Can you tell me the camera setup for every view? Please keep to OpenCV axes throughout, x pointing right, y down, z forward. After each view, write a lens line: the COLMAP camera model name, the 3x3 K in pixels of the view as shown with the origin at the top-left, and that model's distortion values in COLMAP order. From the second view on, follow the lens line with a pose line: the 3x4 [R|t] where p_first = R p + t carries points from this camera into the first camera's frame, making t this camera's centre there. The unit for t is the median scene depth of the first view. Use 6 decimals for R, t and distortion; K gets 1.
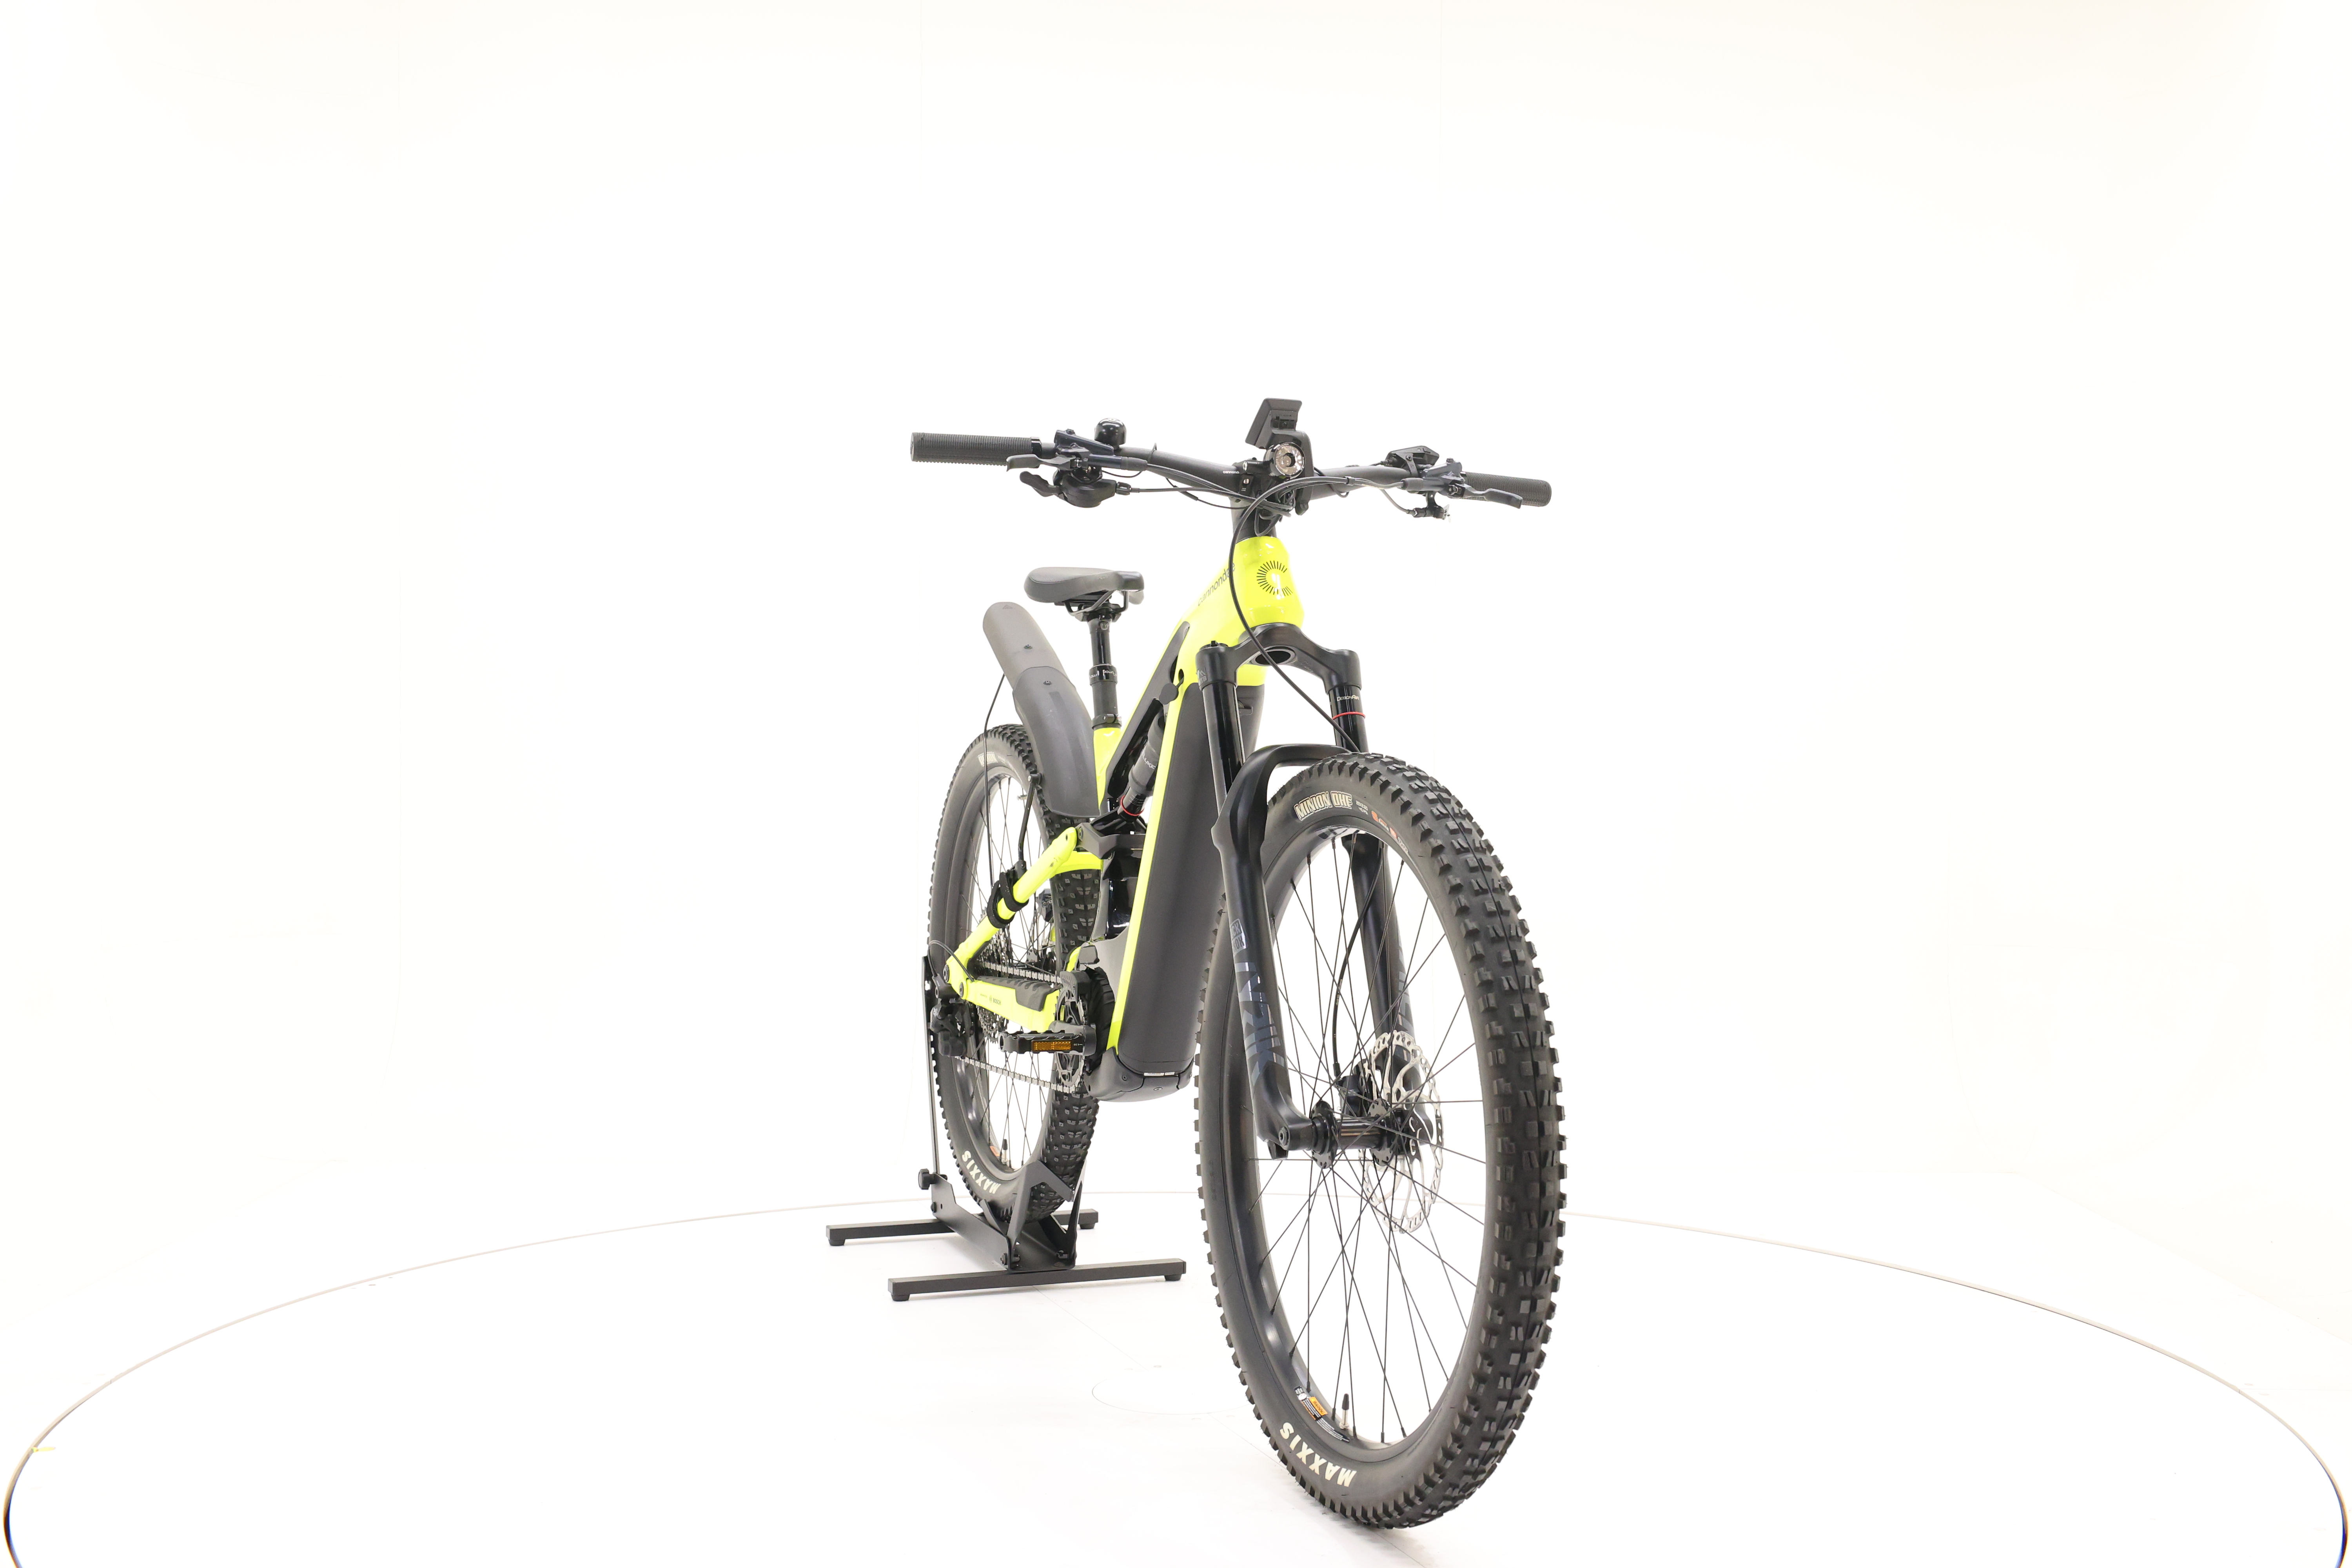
lens RADIAL K [[2532.2, 0, 1169.0], [0, 2532.2, 791.8], [0, 0, 1]] dist [0.016645, 0.000000]
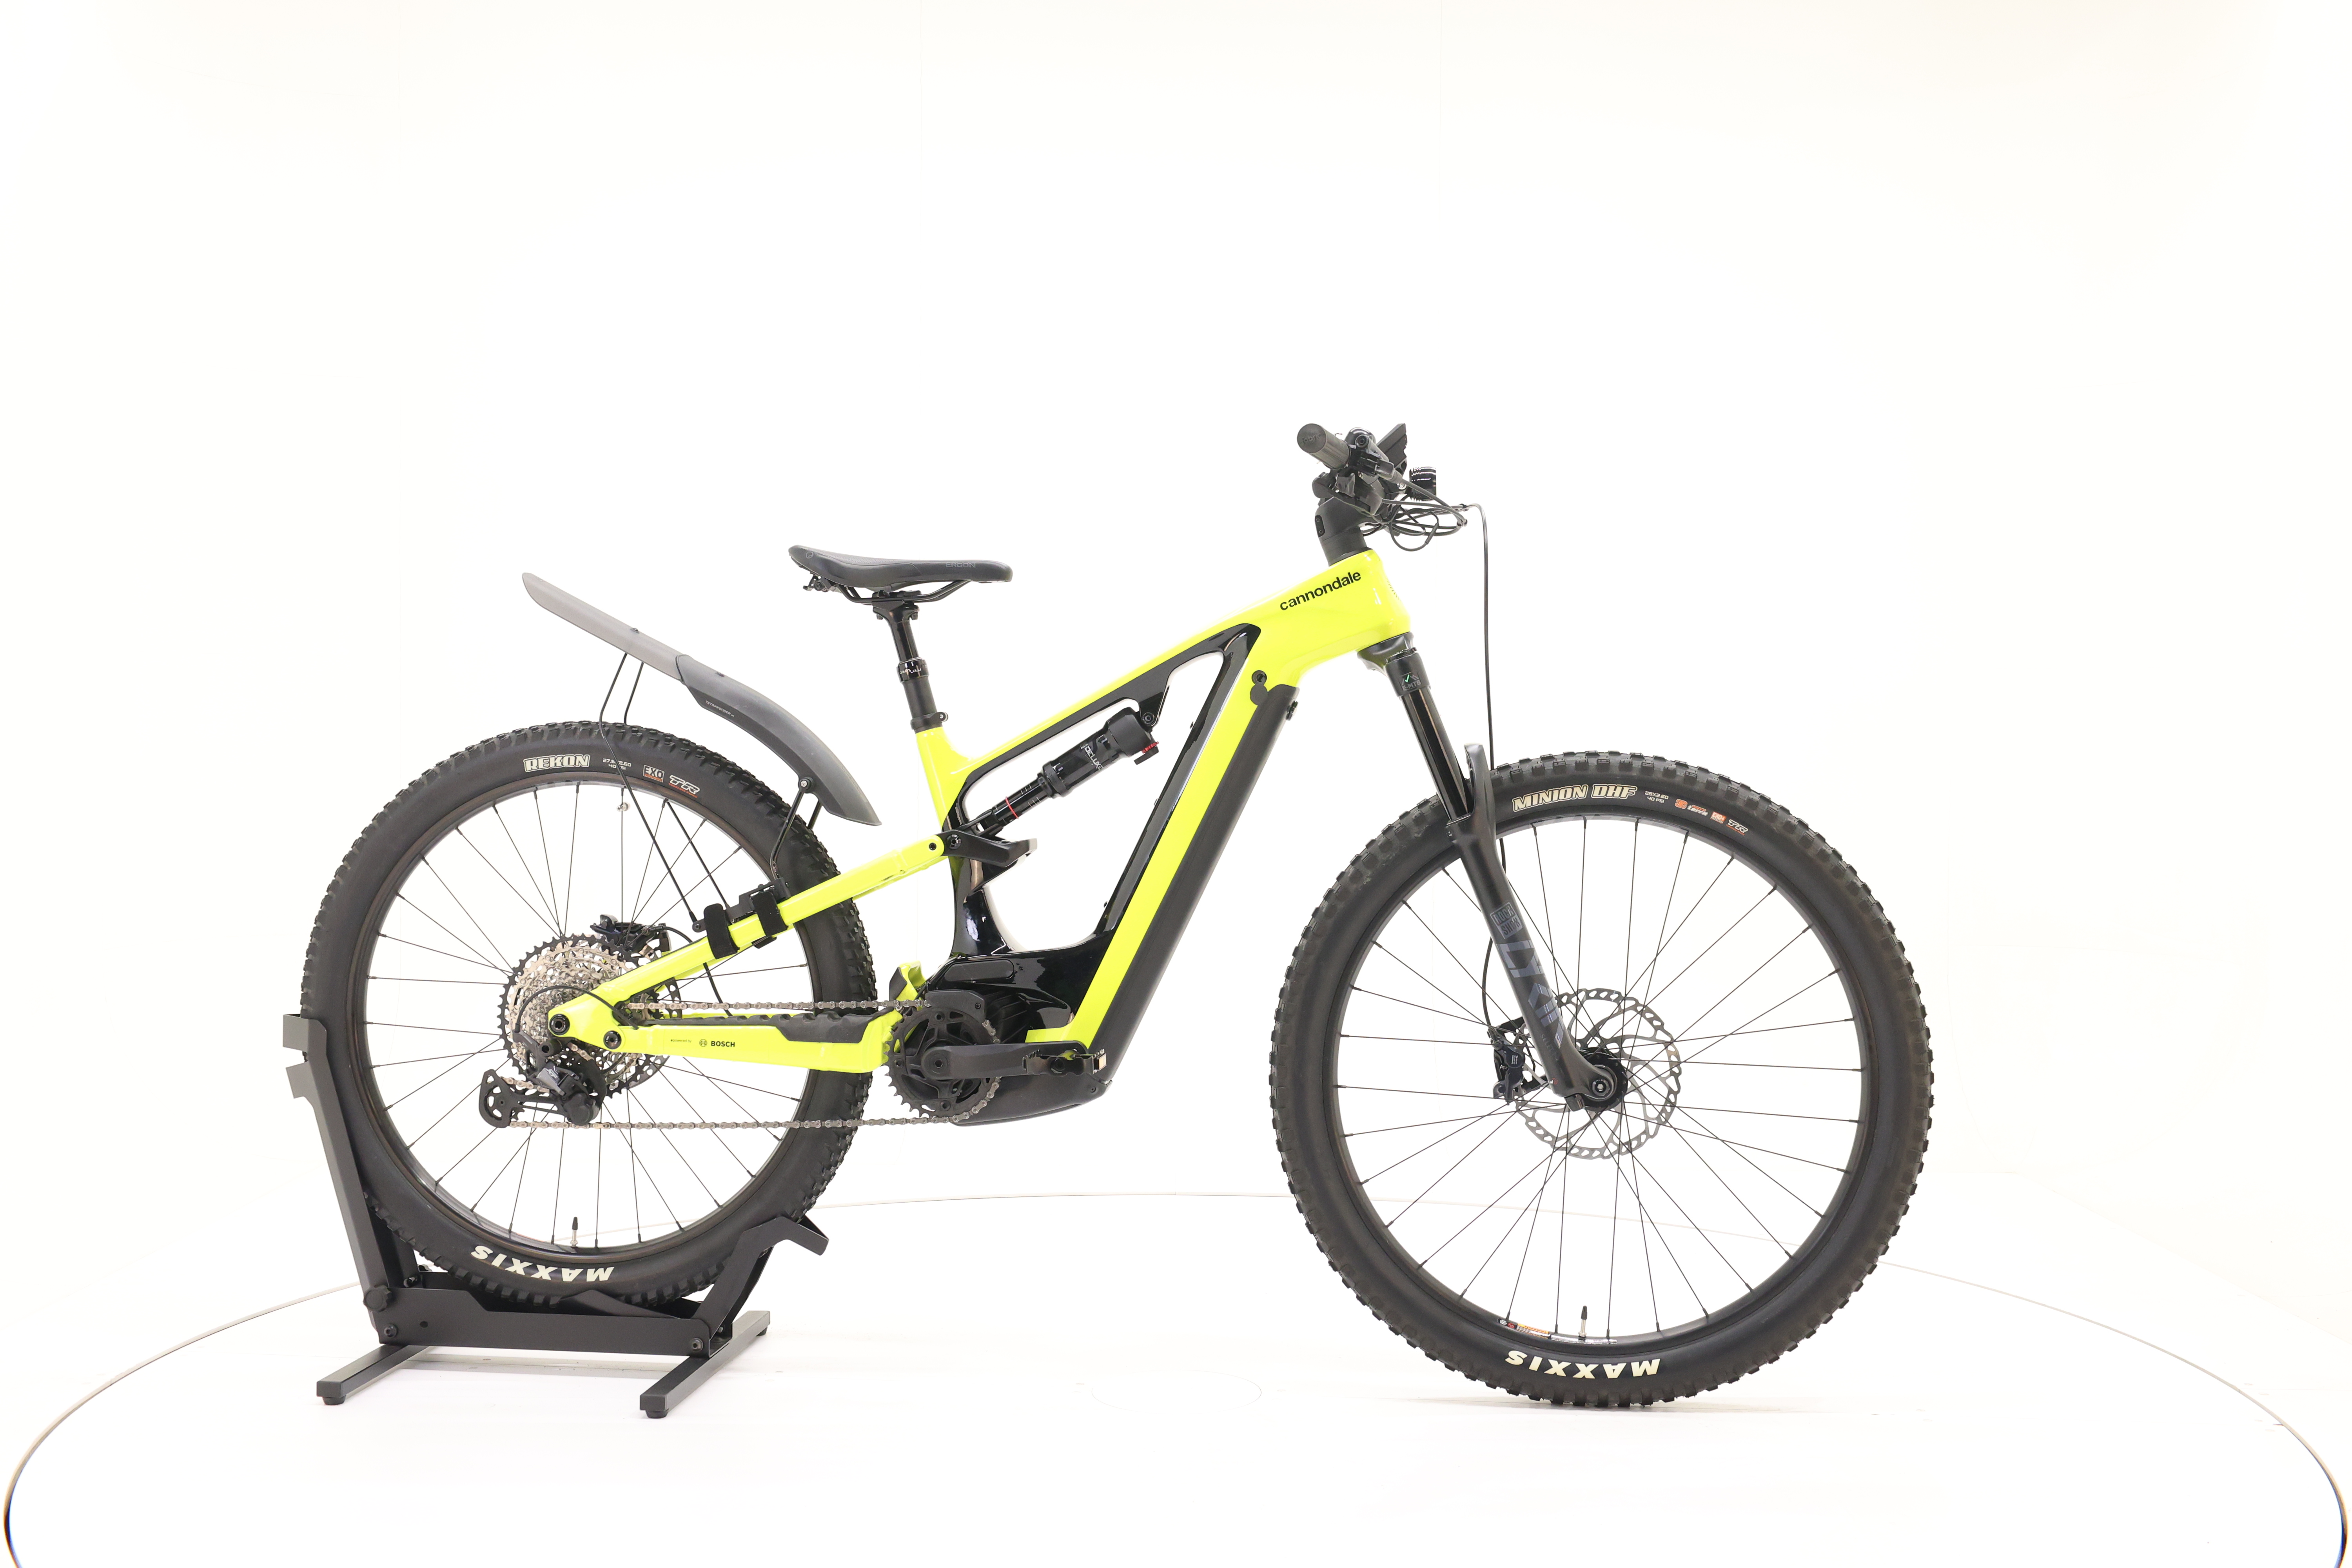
lens RADIAL K [[2532.2, 0, 1176.8], [0, 2532.2, 777.2], [0, 0, 1]] dist [0.016645, 0.000000]
pose [[0.452512, -0.017283, 0.891591, -0.965858], [0.019013, 0.999772, 0.009730, -0.016889], [-0.891556, 0.012548, 0.452737, 0.593606]]
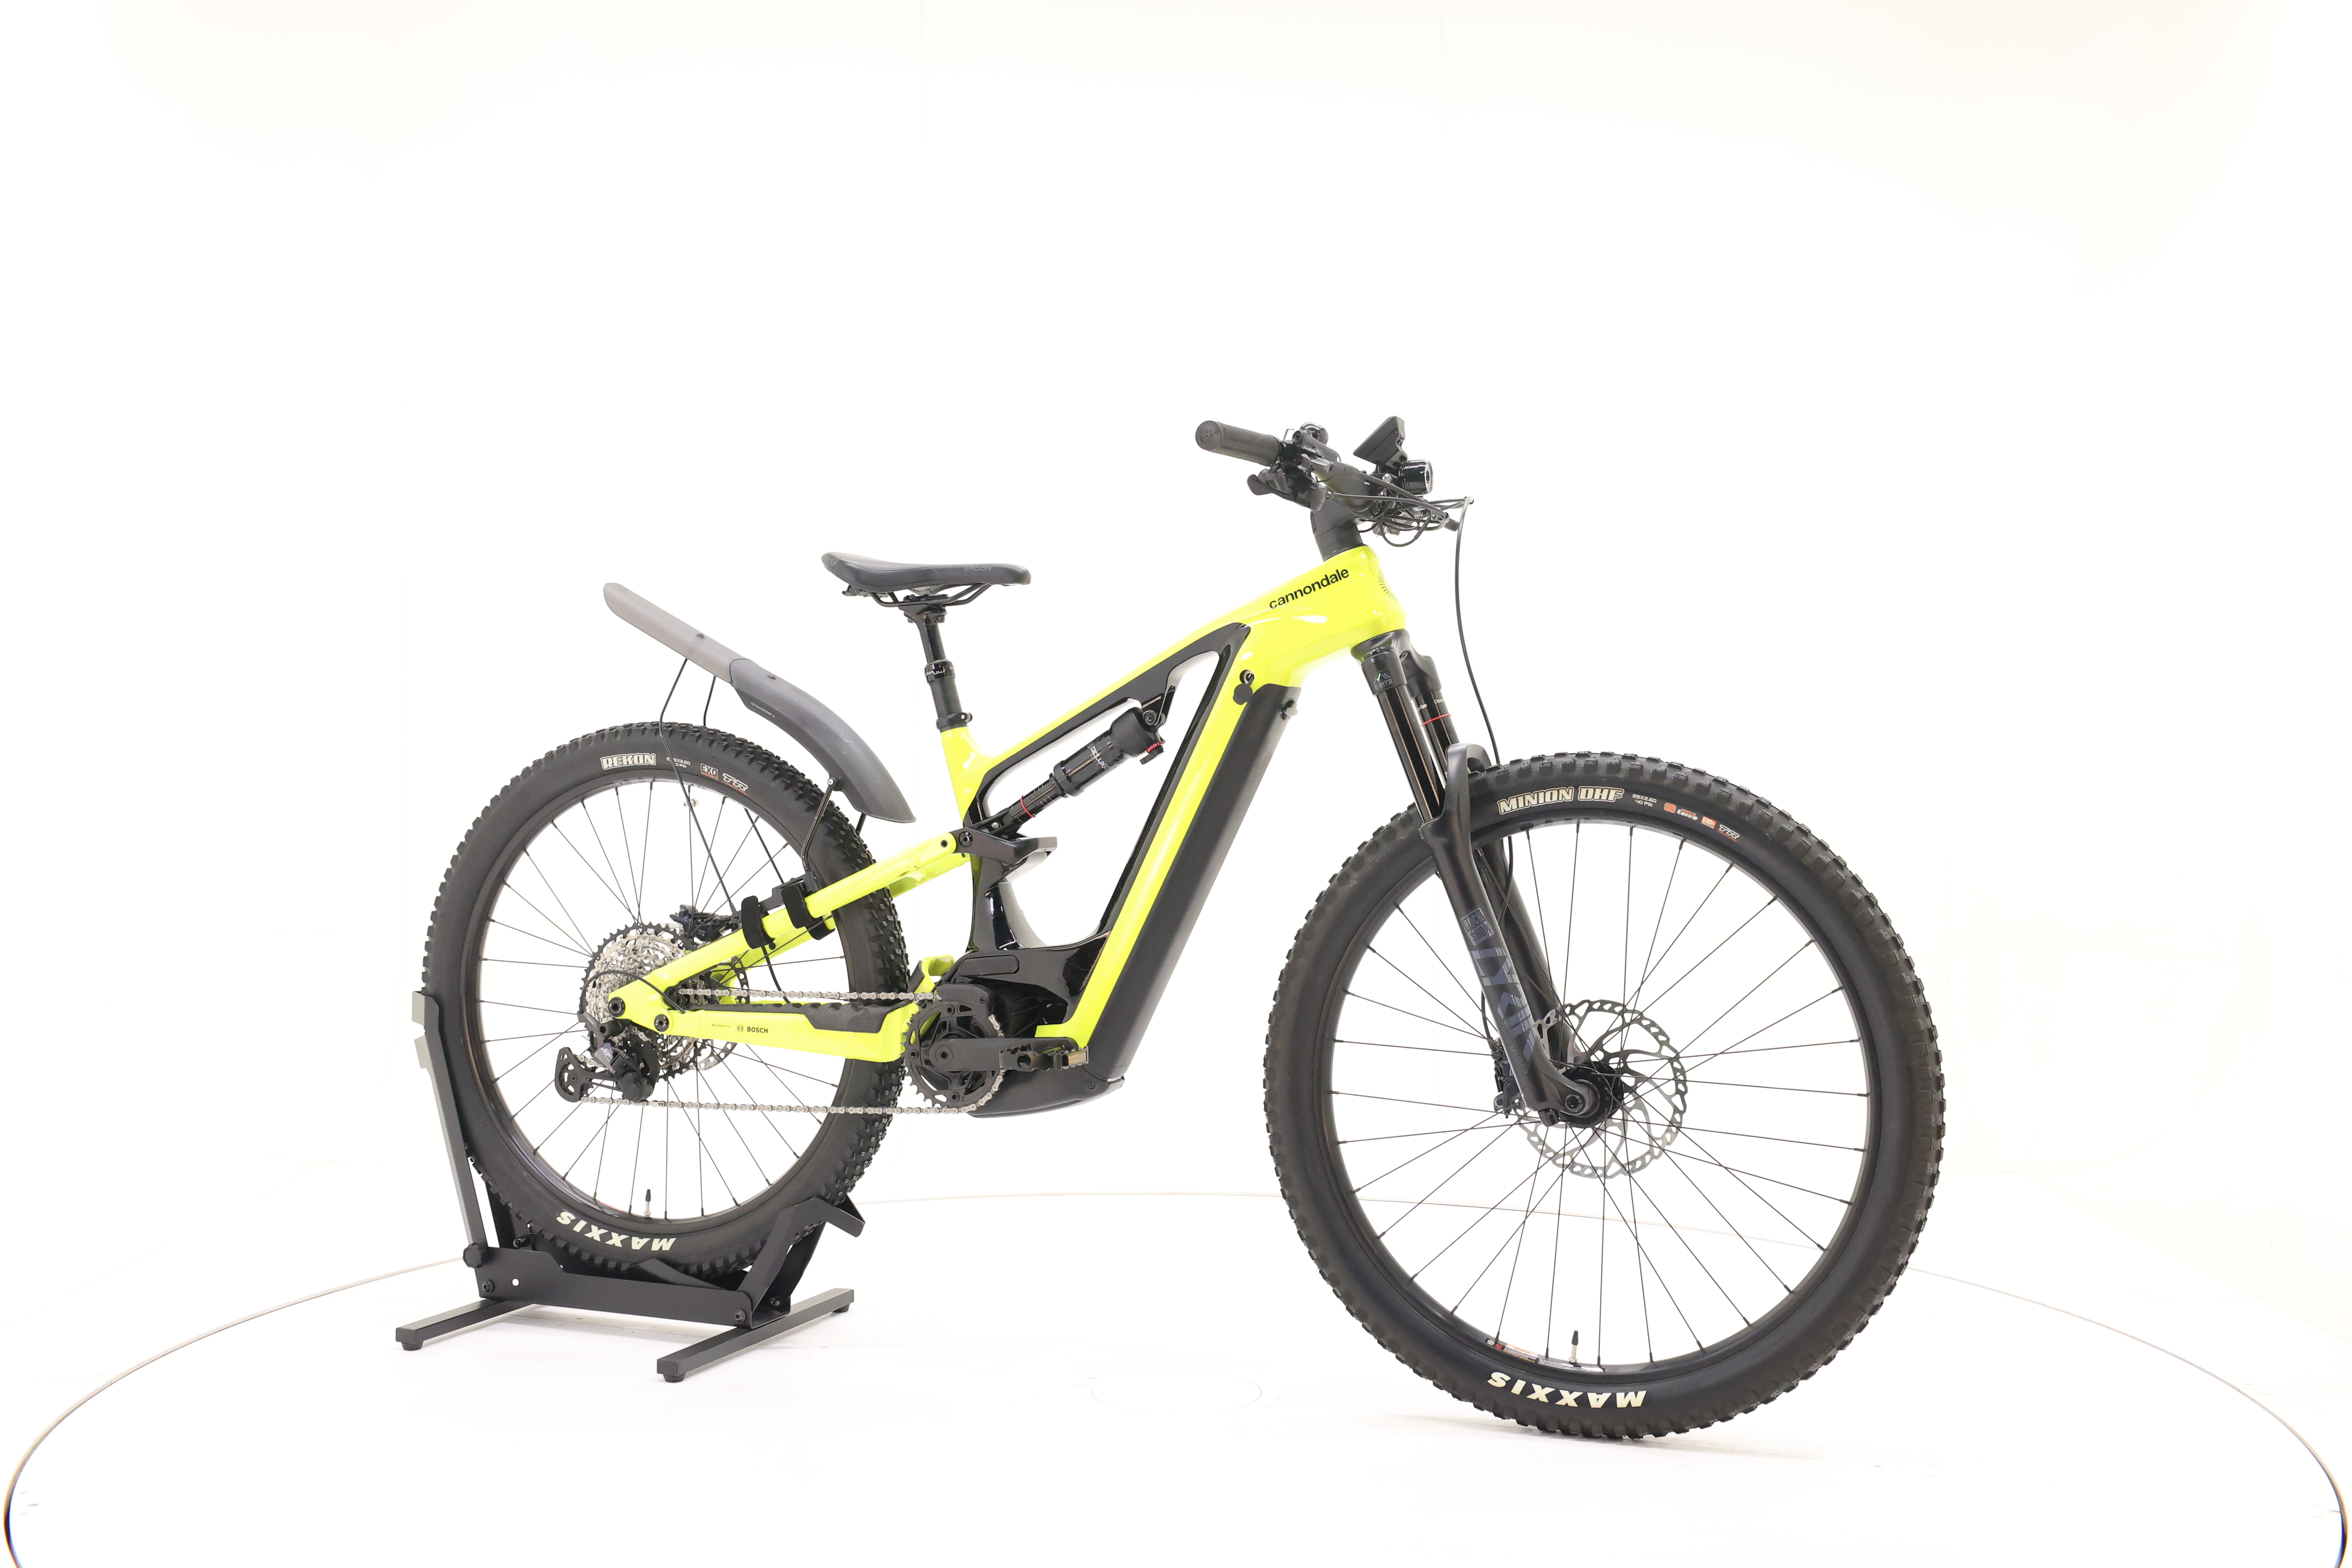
lens RADIAL K [[2532.2, 0, 1171.0], [0, 2532.2, 780.5], [0, 0, 1]] dist [0.016645, 0.000000]
pose [[0.670943, -0.013501, 0.741386, -0.804256], [0.015720, 0.999869, 0.003981, -0.009237], [-0.741343, 0.008983, 0.671067, 0.358077]]
